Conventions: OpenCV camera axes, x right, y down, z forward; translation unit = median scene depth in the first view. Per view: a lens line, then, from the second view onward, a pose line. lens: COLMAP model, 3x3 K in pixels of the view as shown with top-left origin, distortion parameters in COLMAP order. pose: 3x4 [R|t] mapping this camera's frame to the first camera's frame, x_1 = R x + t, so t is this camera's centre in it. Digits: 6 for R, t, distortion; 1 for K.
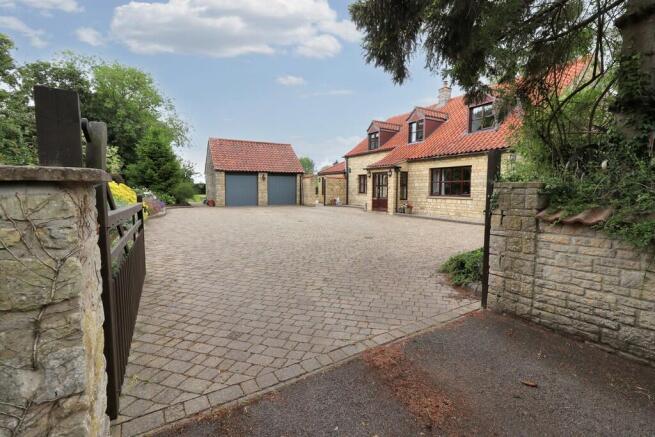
lens RADIAL K [[302.6, 0, 329.8], [0, 302.6, 218.2], [0, 0, 1]] dist [-0.003055, 0.002446]
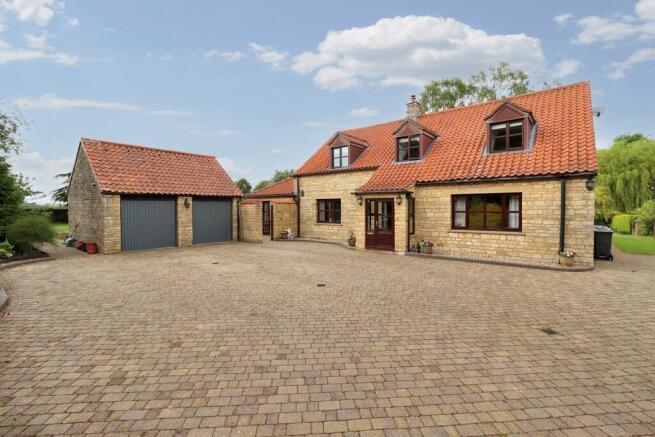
lens RADIAL K [[302.6, 0, 324.0], [0, 302.6, 217.5], [0, 0, 1]] dist [-0.003055, 0.002446]
pose [[0.925147, -0.022288, 0.378955, -0.195135], [0.046710, 0.997372, -0.055376, -0.054753], [-0.376725, 0.068932, 0.923757, 0.284445]]
